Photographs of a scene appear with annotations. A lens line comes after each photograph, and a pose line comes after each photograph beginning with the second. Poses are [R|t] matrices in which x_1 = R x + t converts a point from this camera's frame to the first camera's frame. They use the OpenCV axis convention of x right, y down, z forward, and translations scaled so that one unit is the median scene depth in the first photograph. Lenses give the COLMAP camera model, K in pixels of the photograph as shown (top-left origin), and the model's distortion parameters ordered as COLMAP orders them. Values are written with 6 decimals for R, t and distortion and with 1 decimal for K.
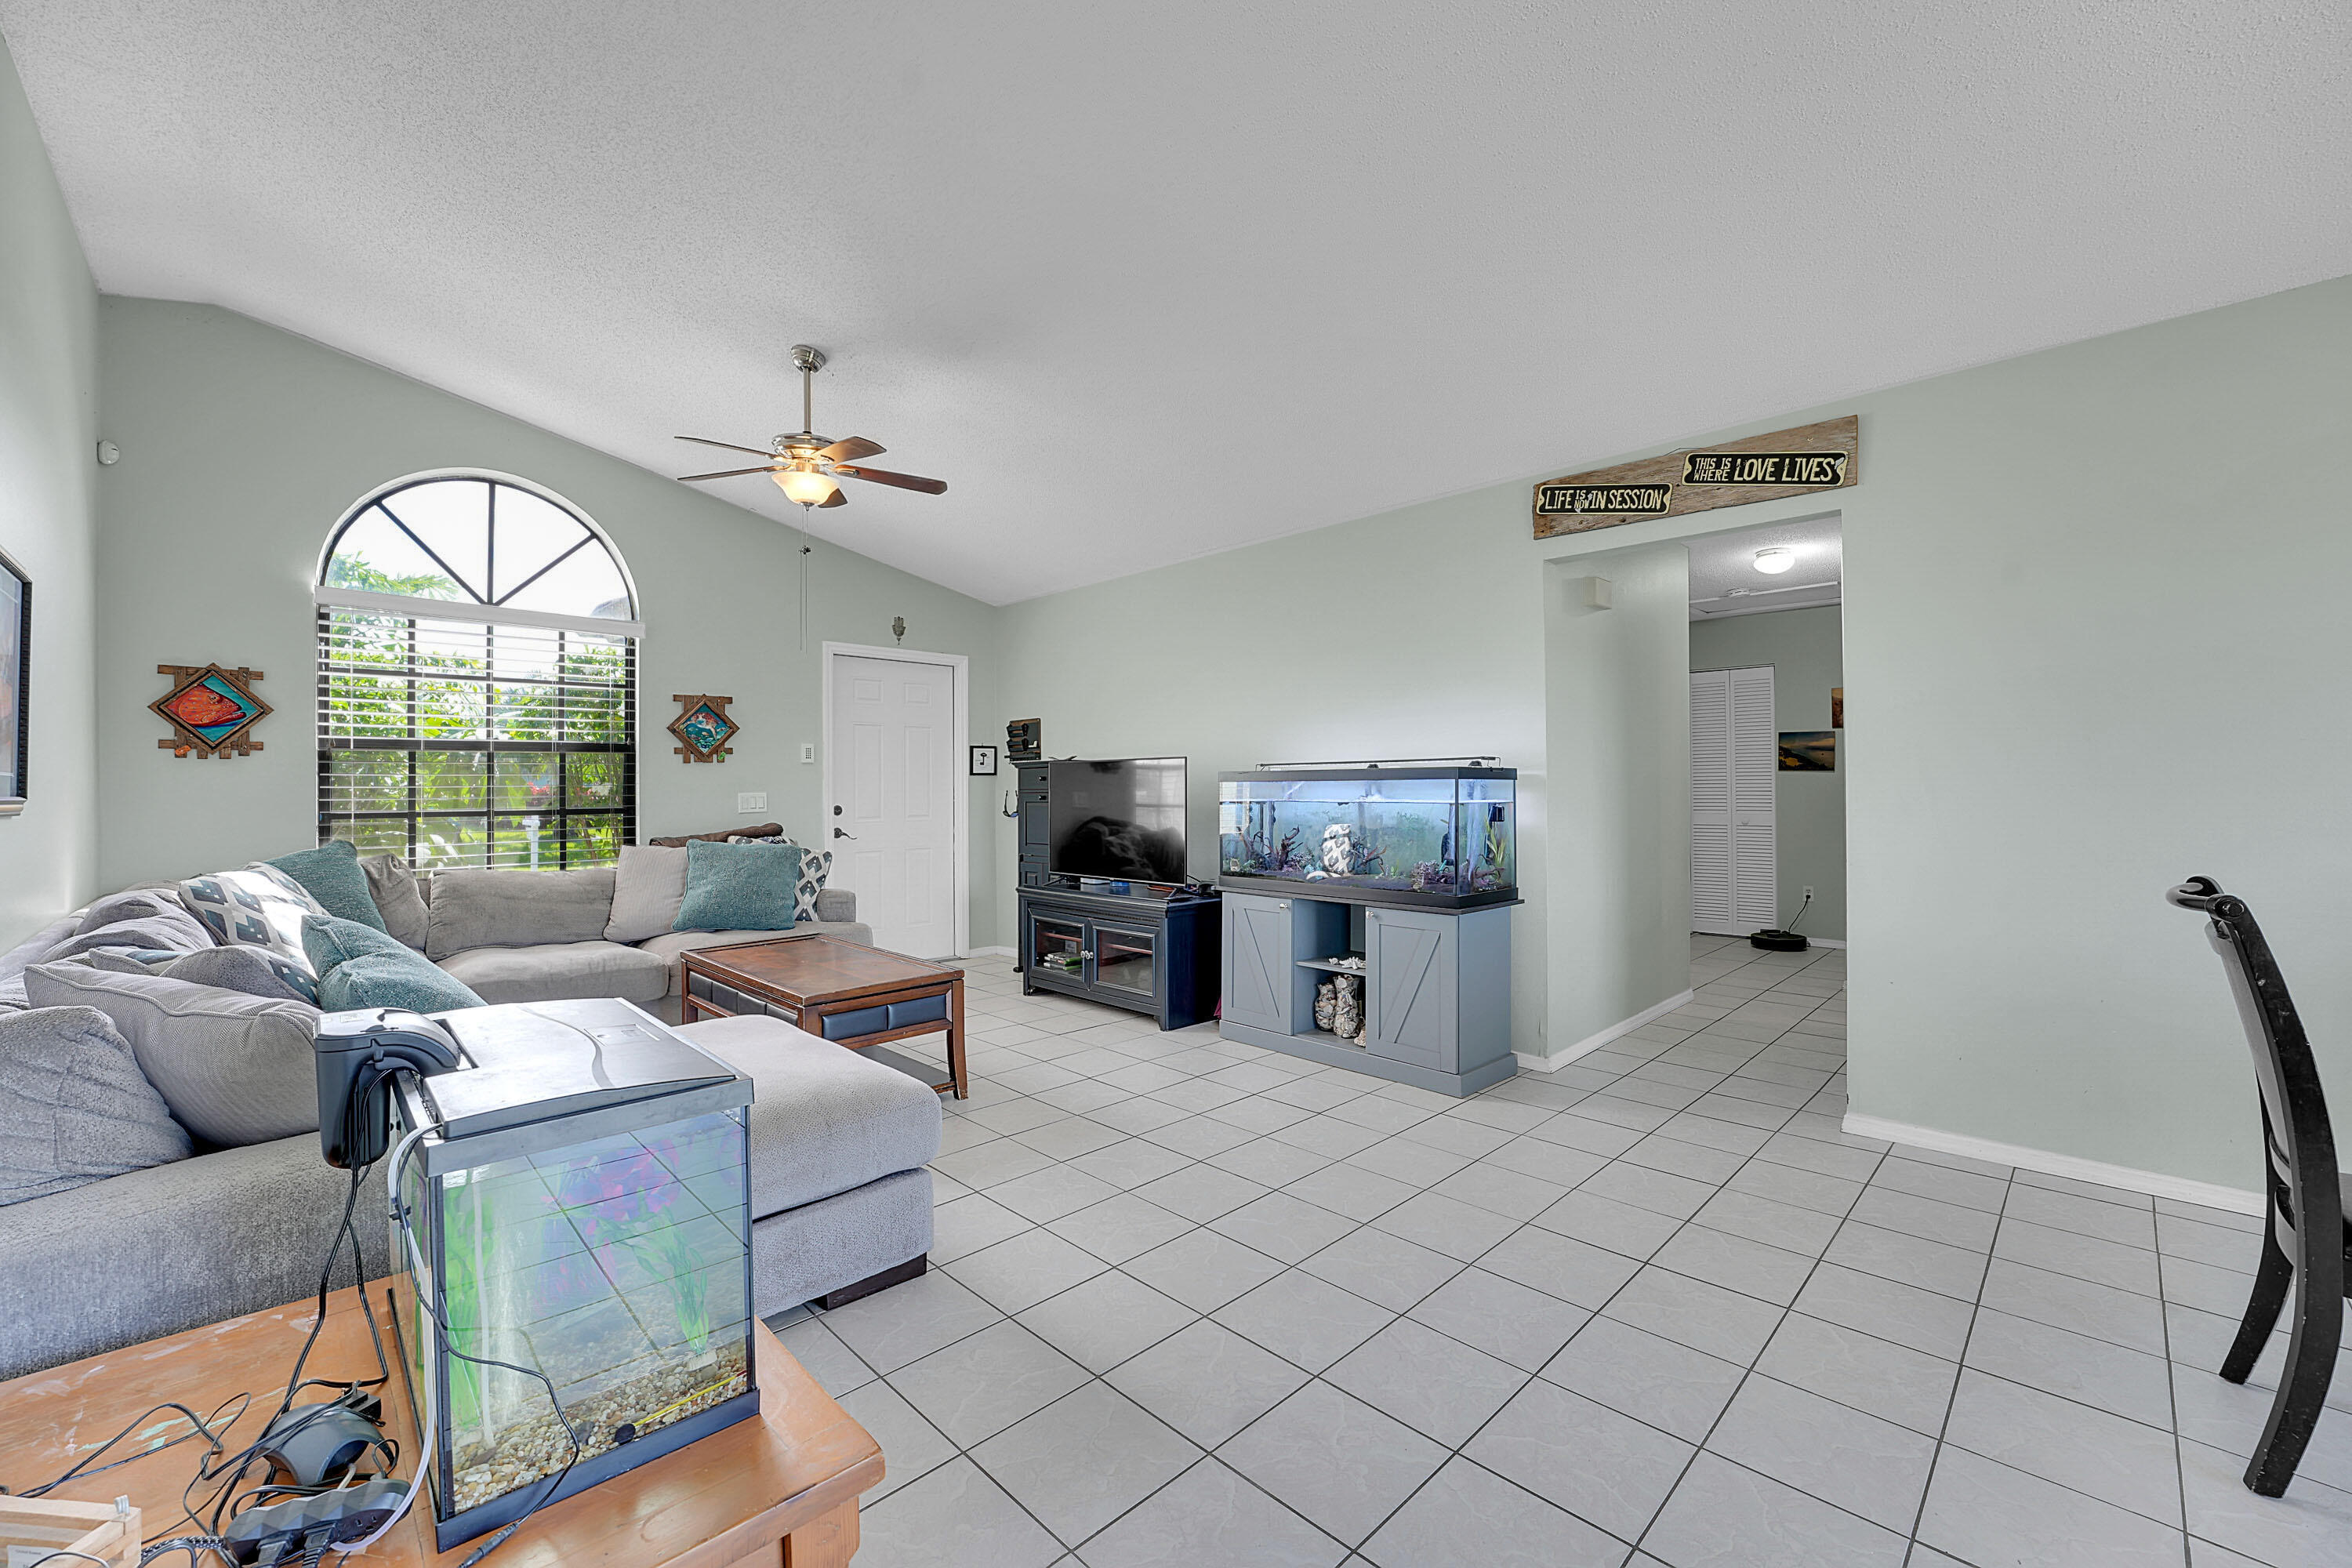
lens RADIAL K [[946.3, 0, 1186.9], [0, 946.3, 786.8], [0, 0, 1]] dist [-0.031512, 0.004296]
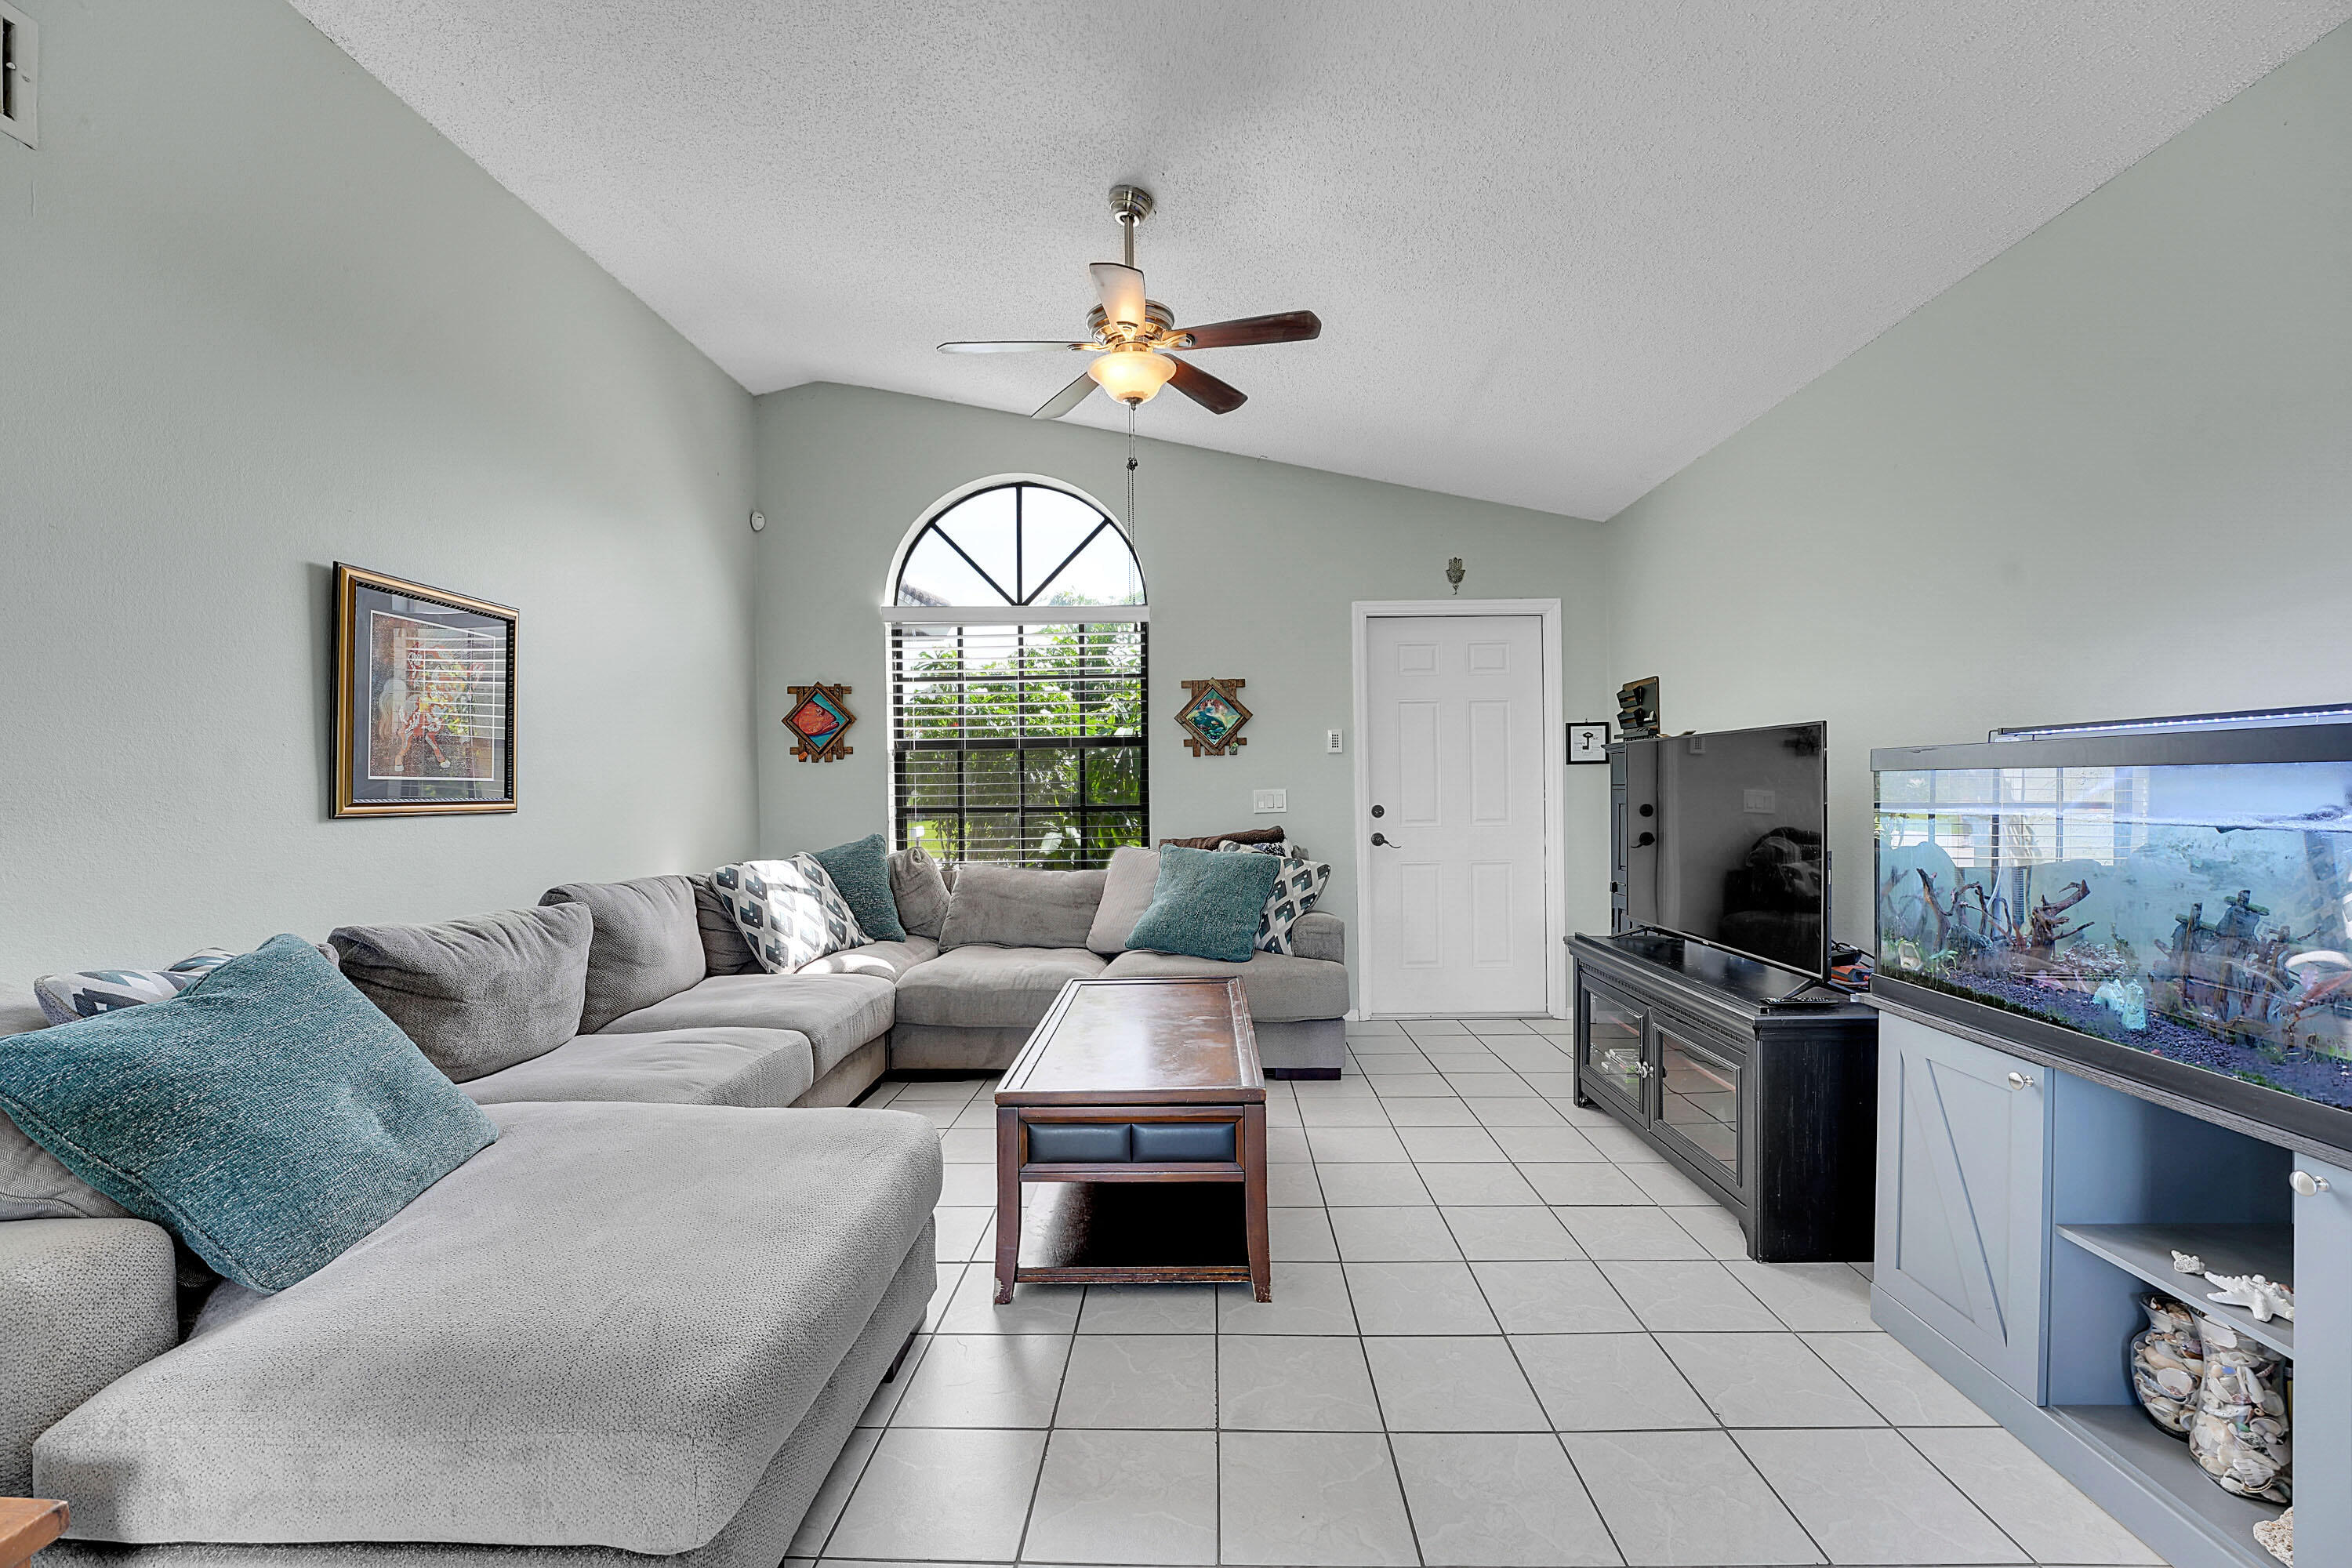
lens RADIAL K [[948.9, 0, 1180.4], [0, 948.9, 782.8], [0, 0, 1]] dist [-0.025199, 0.001848]
pose [[0.685164, -0.002639, -0.728384, 0.130380], [0.006861, 0.999972, 0.002830, -0.003287], [0.728357, -0.006936, 0.685163, 0.421920]]
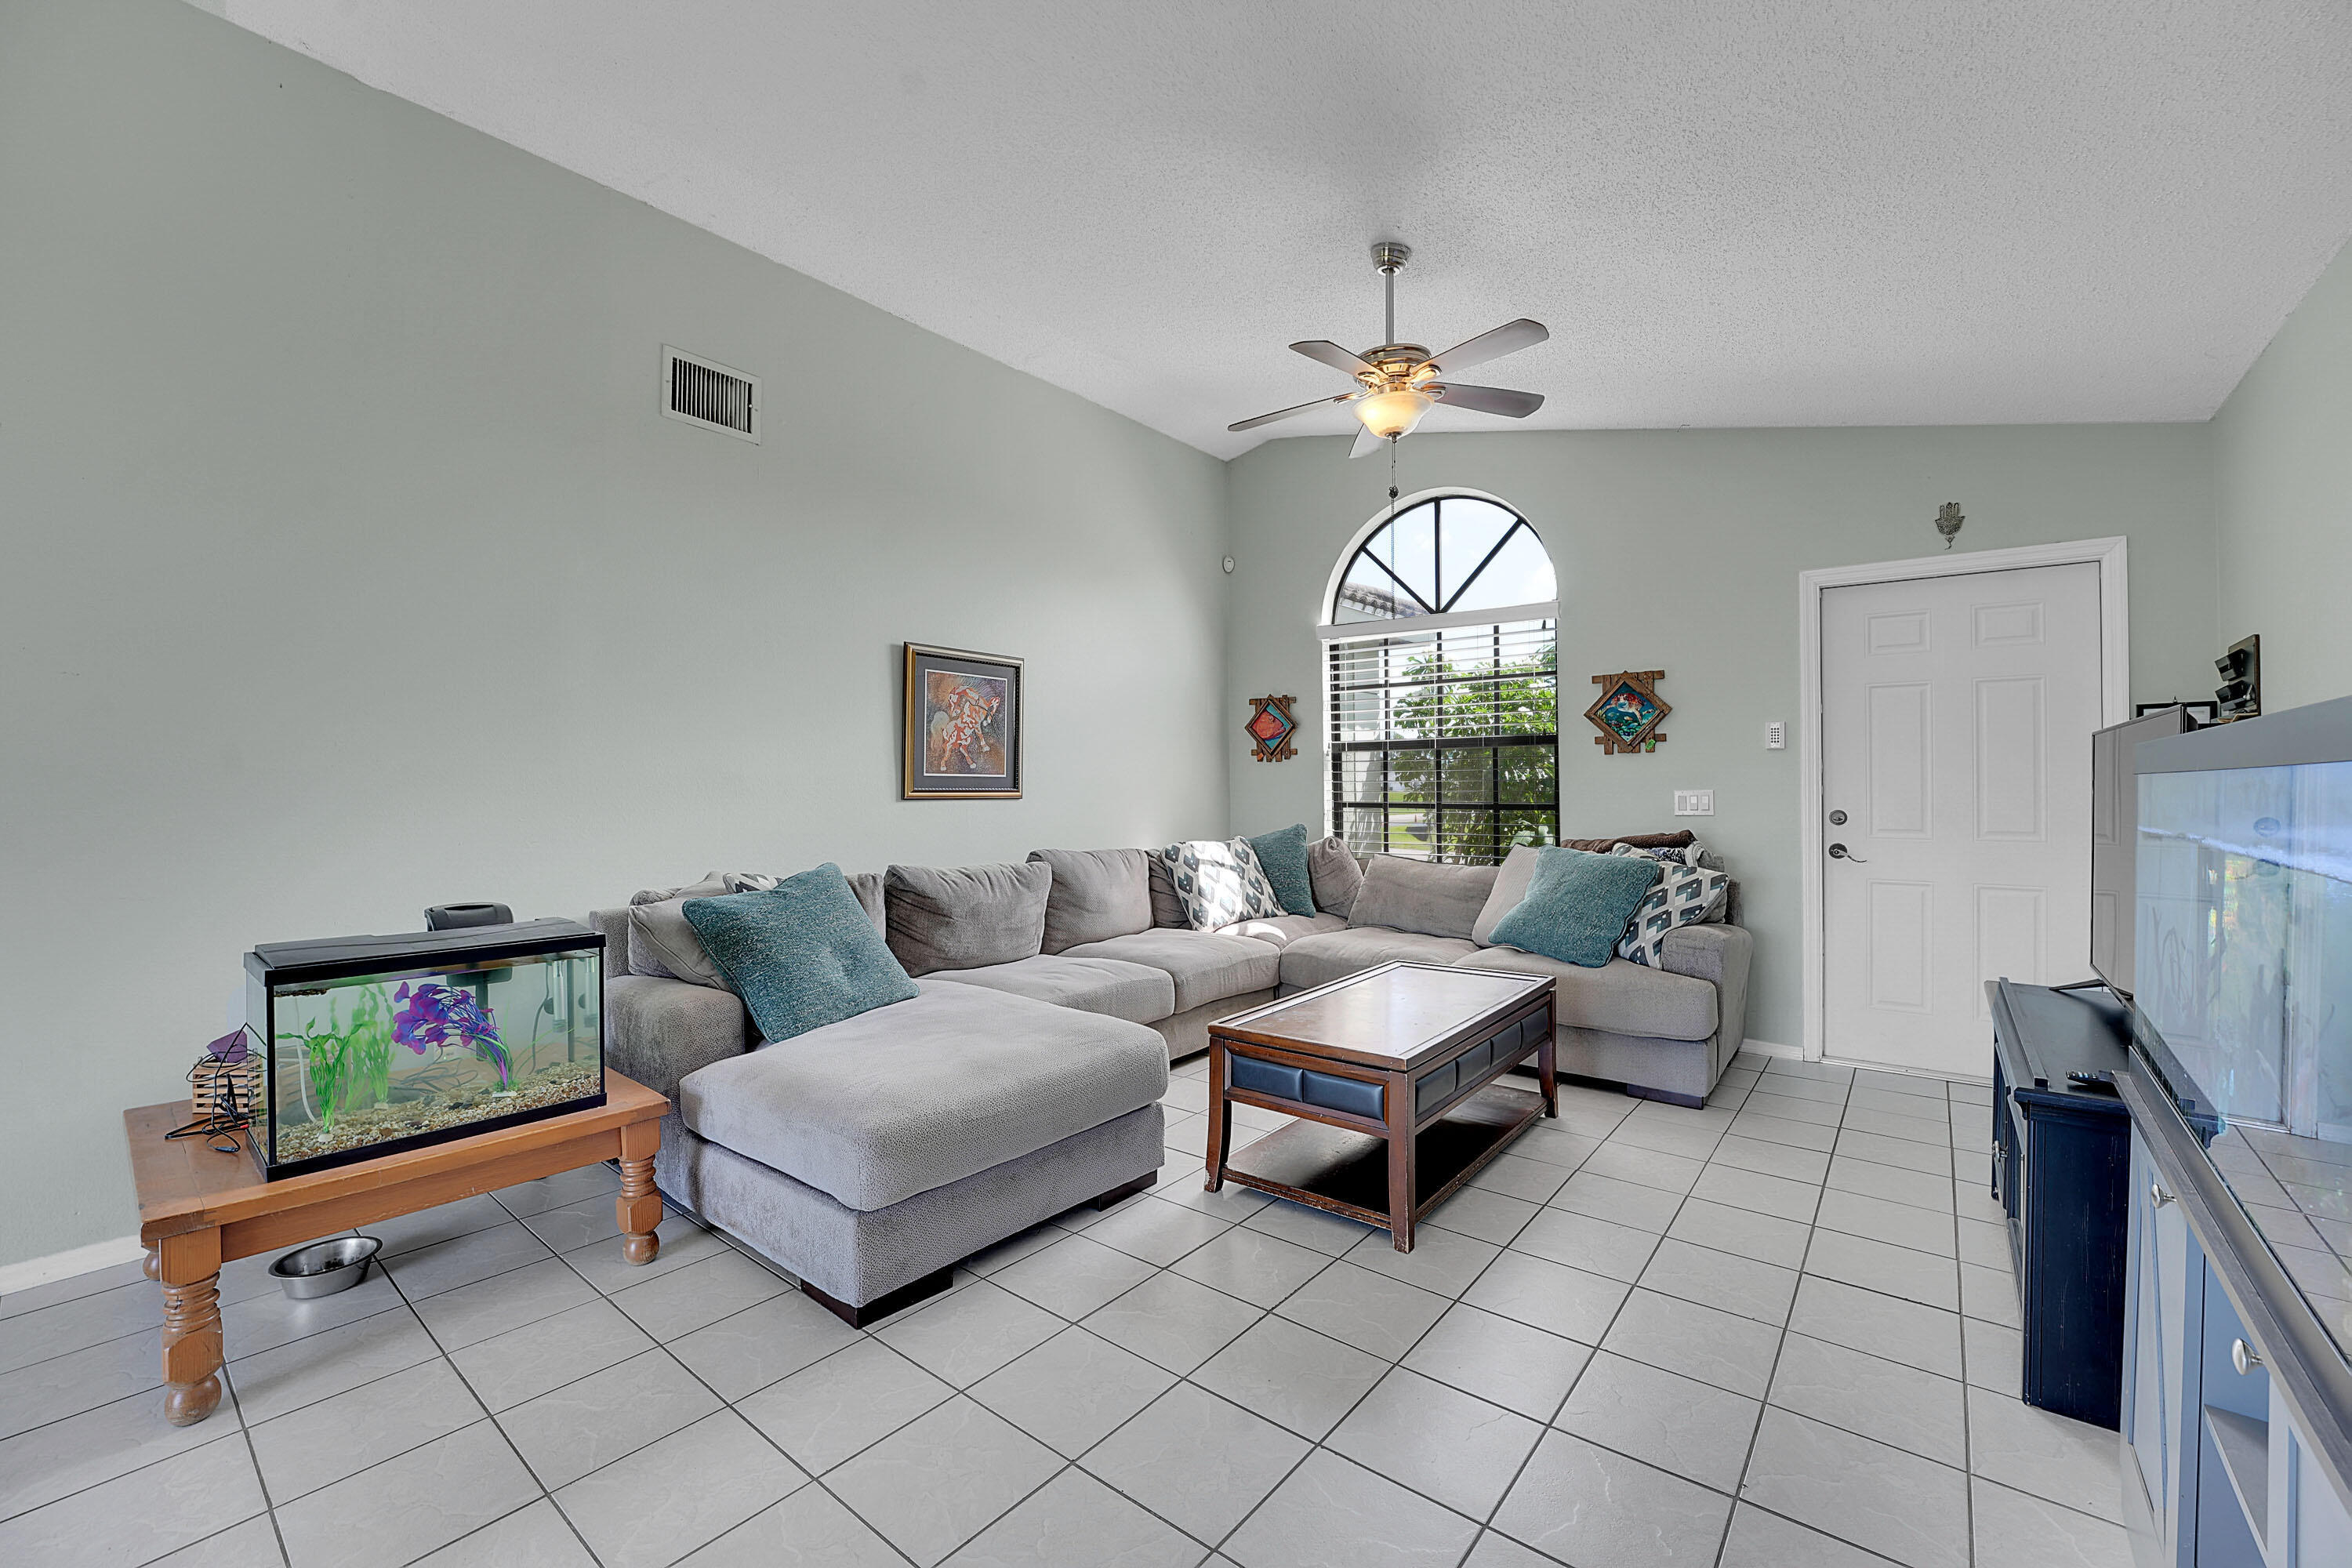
lens RADIAL K [[946.3, 0, 1180.4], [0, 946.3, 786.2], [0, 0, 1]] dist [-0.031512, 0.004296]
pose [[0.107719, 0.007969, -0.994149, 0.314171], [0.000691, 0.999967, 0.008090, -0.004078], [0.994181, -0.001558, 0.107710, 0.594202]]
